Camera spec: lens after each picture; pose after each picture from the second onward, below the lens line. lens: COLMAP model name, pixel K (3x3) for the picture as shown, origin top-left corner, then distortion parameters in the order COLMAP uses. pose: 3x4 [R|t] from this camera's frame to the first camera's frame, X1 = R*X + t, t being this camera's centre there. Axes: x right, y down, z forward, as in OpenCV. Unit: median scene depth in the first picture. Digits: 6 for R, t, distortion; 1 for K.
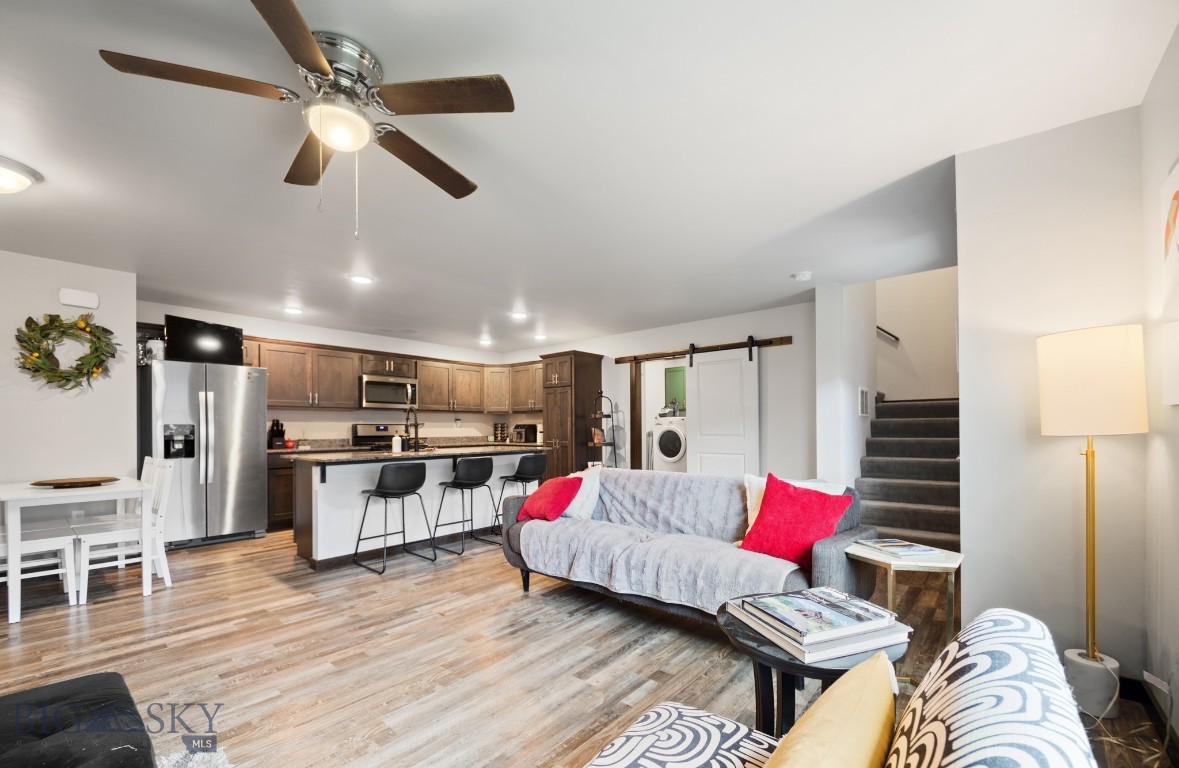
lens RADIAL K [[489.3, 0, 584.4], [0, 489.3, 433.0], [0, 0, 1]] dist [-0.012443, 0.000672]
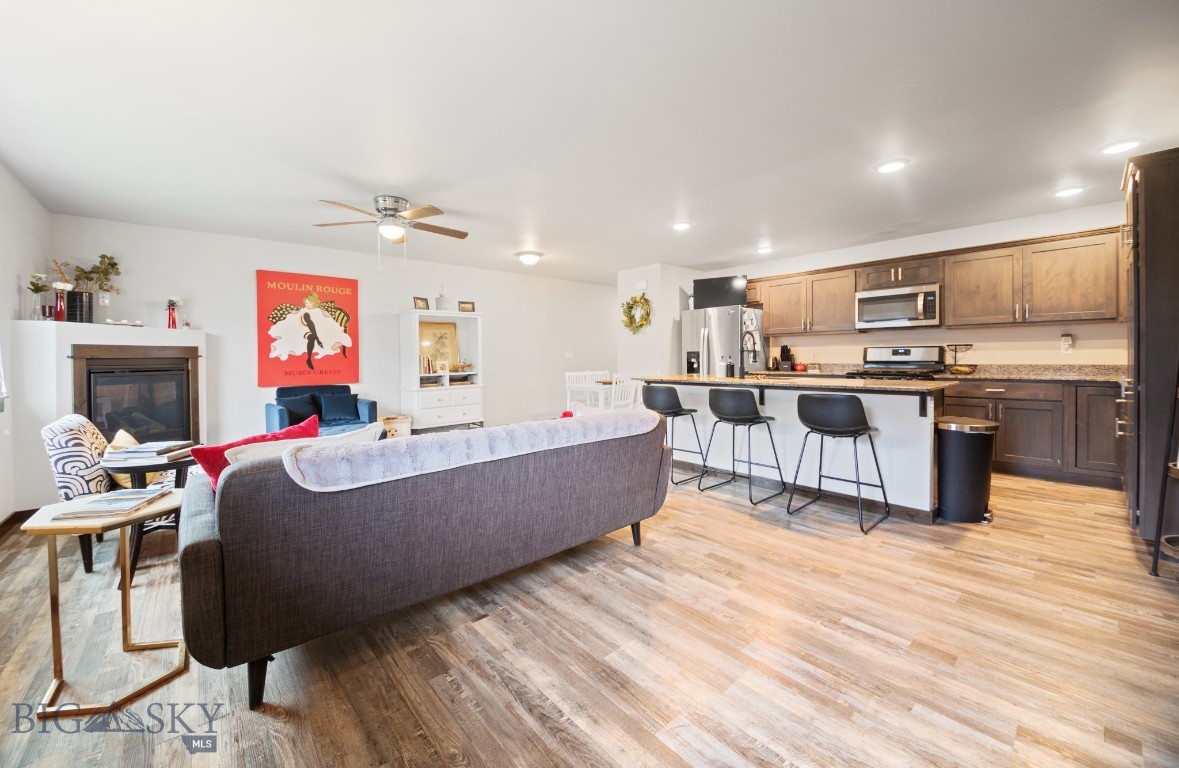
lens RADIAL K [[432.9, 0, 582.2], [0, 432.9, 373.3], [0, 0, 1]] dist [-0.001592, -0.003145]
pose [[-0.142719, 0.042287, -0.988860, 0.385901], [0.001844, 0.999097, 0.042459, -0.006168], [0.989762, 0.004236, -0.142668, 0.597977]]
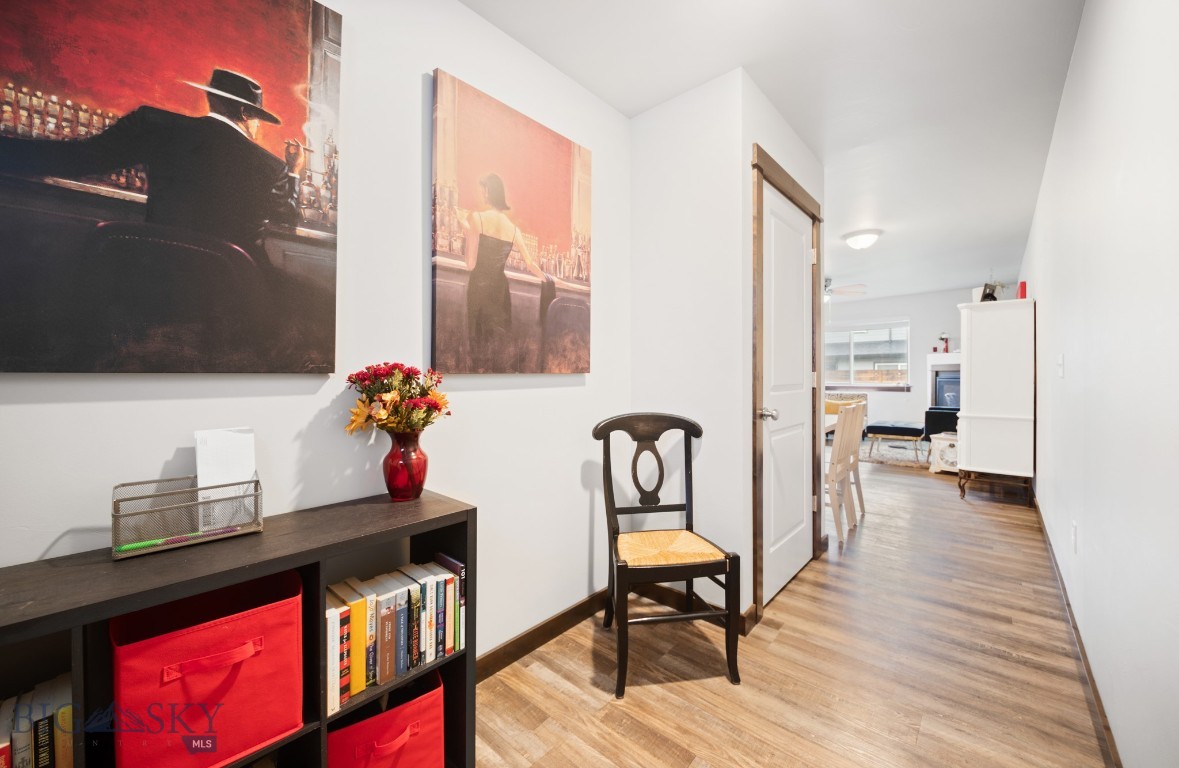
lens RADIAL K [[442.4, 0, 597.7], [0, 442.4, 374.1], [0, 0, 1]] dist [-0.001264, -0.003317]
pose [[0.020135, 0.003770, 0.999790, -1.132929], [0.014682, 0.999884, -0.004066, -0.003337], [-0.999689, 0.014761, 0.020078, 0.750410]]
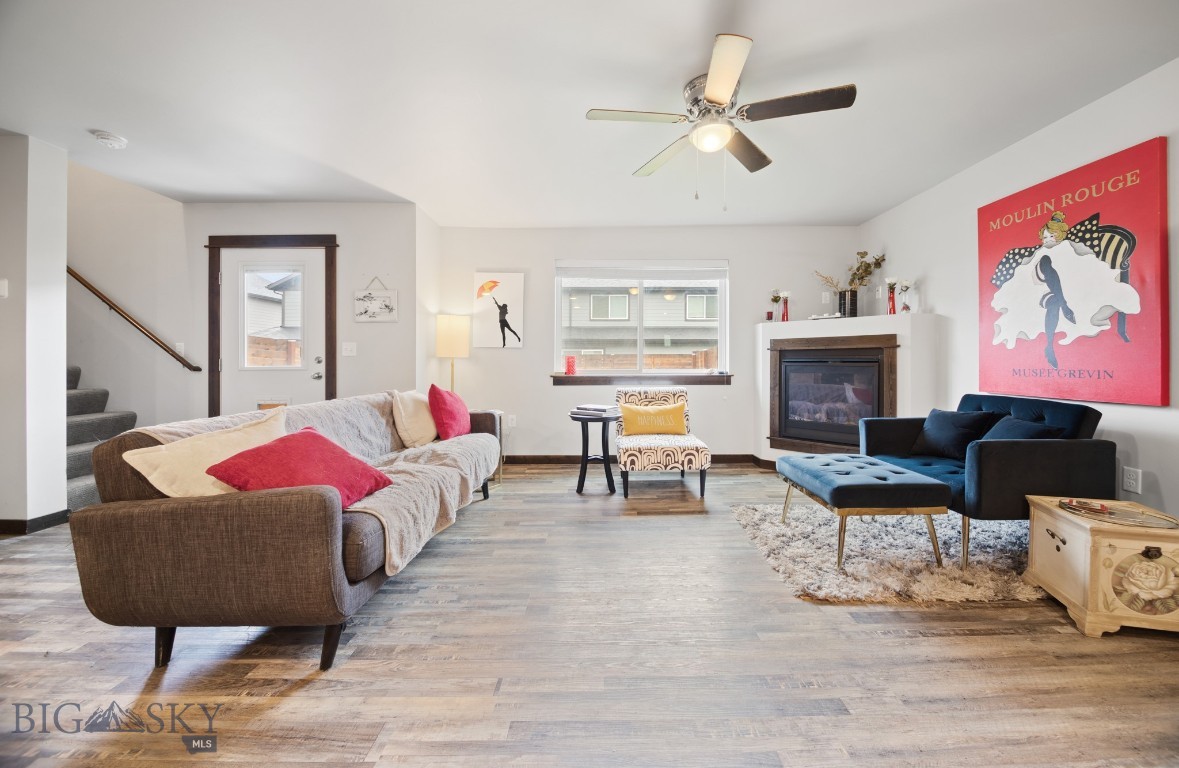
lens RADIAL K [[432.9, 0, 609.8], [0, 432.9, 358.1], [0, 0, 1]] dist [-0.001592, -0.003145]
pose [[-0.668619, 0.009278, 0.743547, -0.346007], [0.012581, 0.999920, -0.001164, 0.007064], [-0.743499, 0.008577, -0.668682, 0.565327]]
